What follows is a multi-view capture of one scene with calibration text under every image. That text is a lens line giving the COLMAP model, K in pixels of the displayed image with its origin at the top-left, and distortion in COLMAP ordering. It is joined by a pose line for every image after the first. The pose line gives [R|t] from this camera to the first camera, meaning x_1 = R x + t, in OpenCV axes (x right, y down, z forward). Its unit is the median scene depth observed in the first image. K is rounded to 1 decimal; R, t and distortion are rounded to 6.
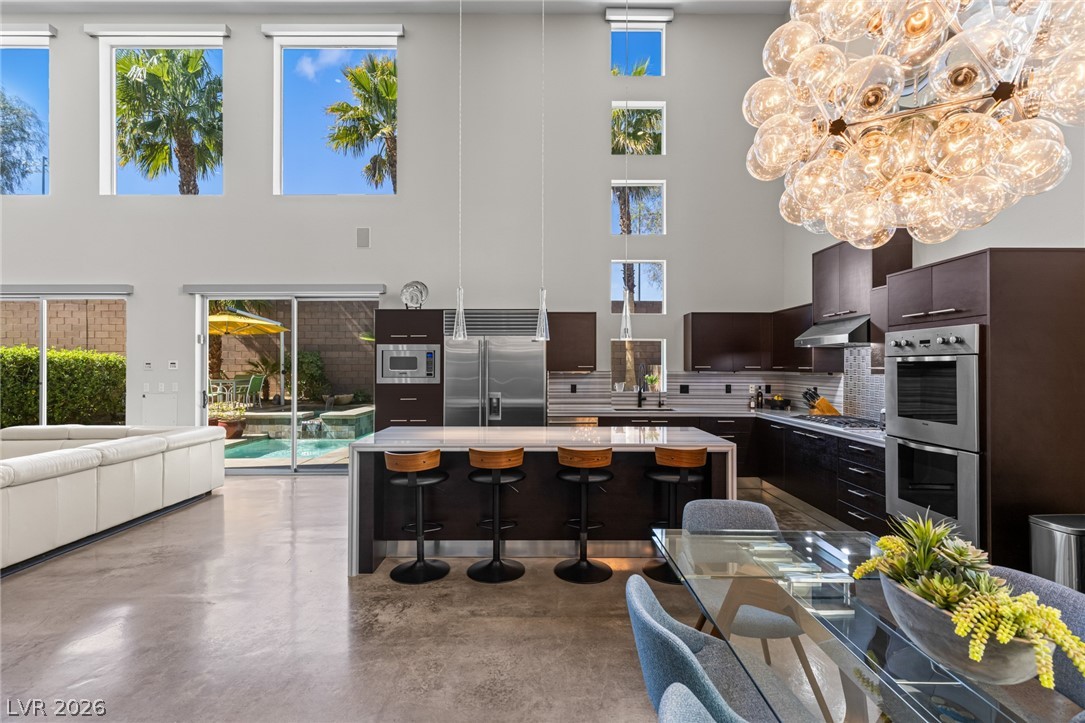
lens RADIAL K [[486.7, 0, 543.3], [0, 486.7, 362.2], [0, 0, 1]] dist [0.008100, -0.001238]
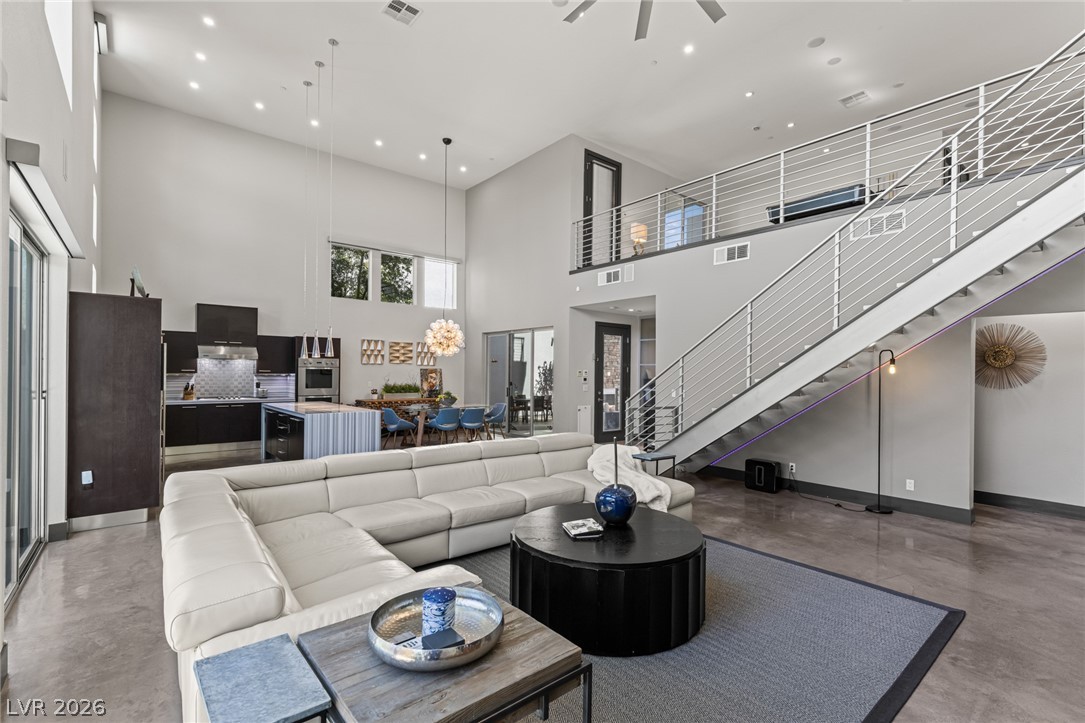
lens RADIAL K [[486.7, 0, 557.9], [0, 486.7, 376.1], [0, 0, 1]] dist [0.008100, -0.001238]
pose [[-0.652801, -0.013356, 0.757412, -1.395275], [-0.015759, 0.999868, 0.004049, 0.004173], [-0.757366, -0.009293, -0.652925, 1.036381]]
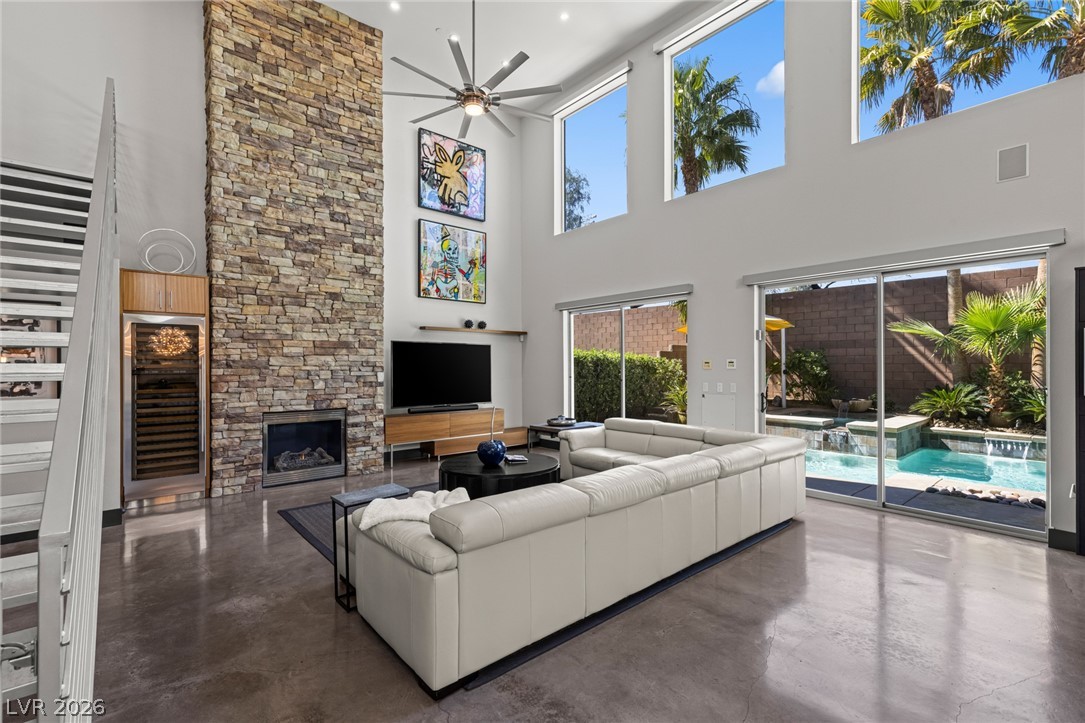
lens RADIAL K [[486.7, 0, 548.8], [0, 486.7, 363.2], [0, 0, 1]] dist [0.008100, -0.001238]
pose [[0.659864, -0.003542, -0.751377, -0.324112], [0.005955, 0.999982, 0.000516, 0.001343], [0.751362, -0.004815, 0.659873, 0.140440]]
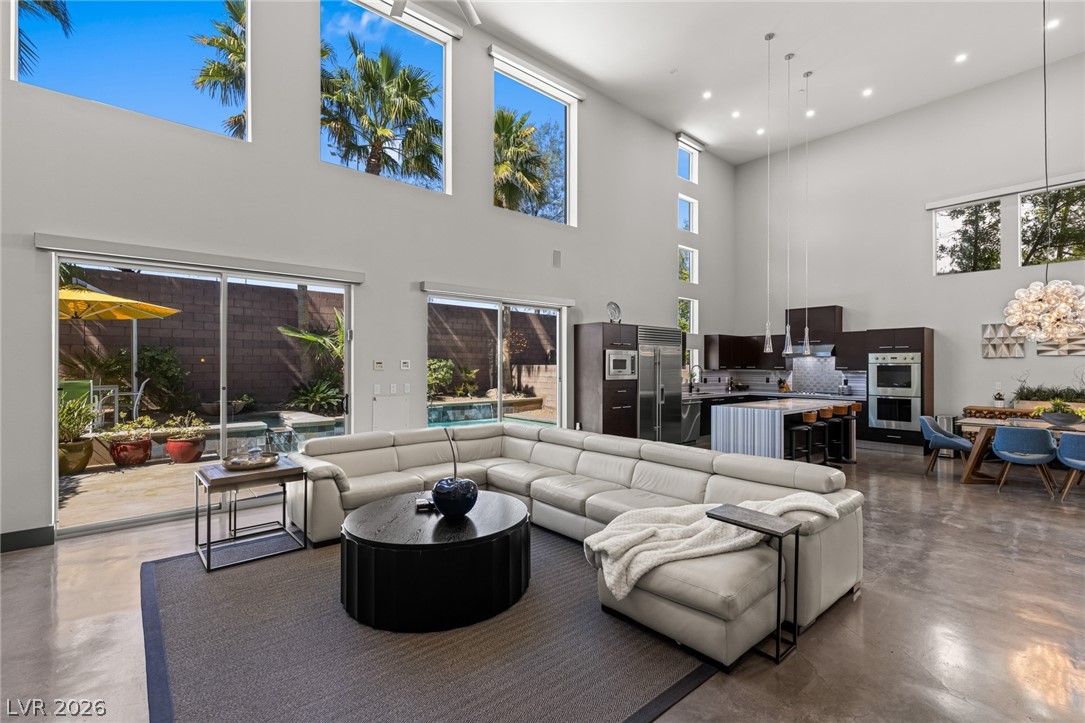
lens RADIAL K [[486.7, 0, 548.0], [0, 486.7, 362.1], [0, 0, 1]] dist [0.008100, -0.001238]
pose [[0.756821, 0.006370, 0.653592, -1.305580], [-0.007356, 0.999972, -0.001228, -0.001075], [-0.653581, -0.003878, 0.756846, 0.124999]]
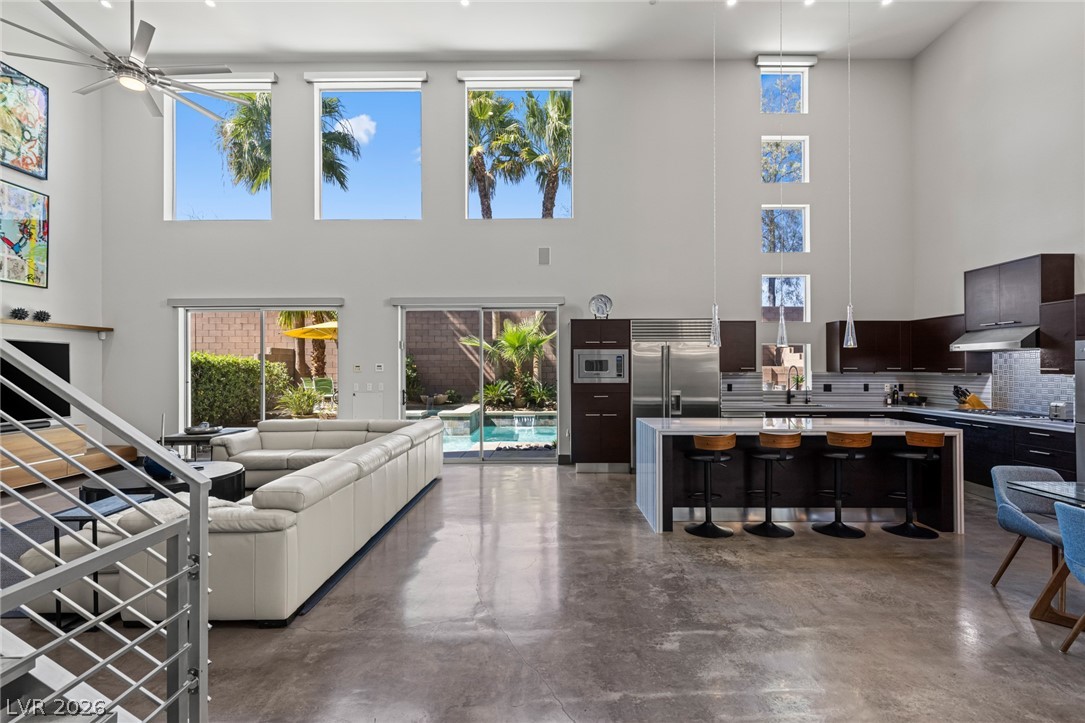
lens RADIAL K [[486.7, 0, 548.9], [0, 486.7, 362.7], [0, 0, 1]] dist [0.008100, -0.001238]
pose [[0.999989, -0.002246, -0.004145, -0.397494], [0.002234, 0.999993, -0.002991, -0.001814], [0.004151, 0.002982, 0.999987, -0.160933]]
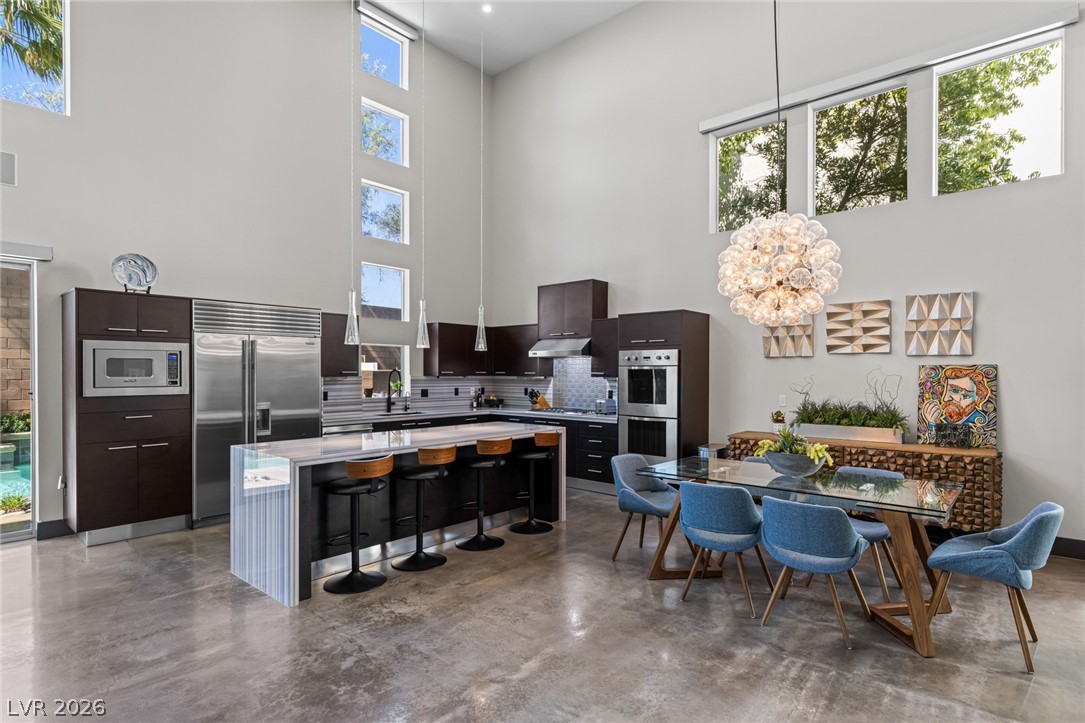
lens RADIAL K [[559.1, 0, 550.8], [0, 559.1, 374.2], [0, 0, 1]] dist [-0.000135, -0.000704]
pose [[0.656247, -0.003493, 0.754538, -0.505059], [-0.006650, 0.999924, 0.010413, -0.000872], [-0.754517, -0.011852, 0.656174, -0.014629]]
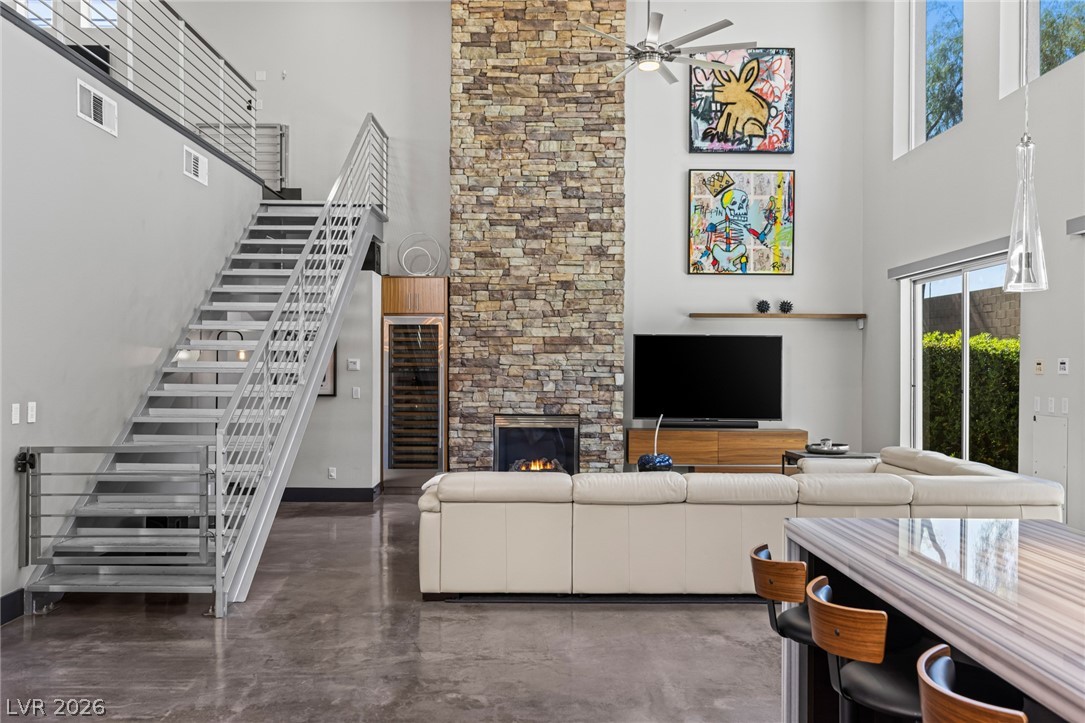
lens RADIAL K [[915.7, 0, 536.5], [0, 915.7, 363.9], [0, 0, 1]] dist [0.018768, -0.013027]
pose [[0.007584, 0.000047, -0.999971, 0.330029], [0.001421, 0.999999, 0.000058, 0.002367], [0.999970, -0.001422, 0.007584, 0.435043]]
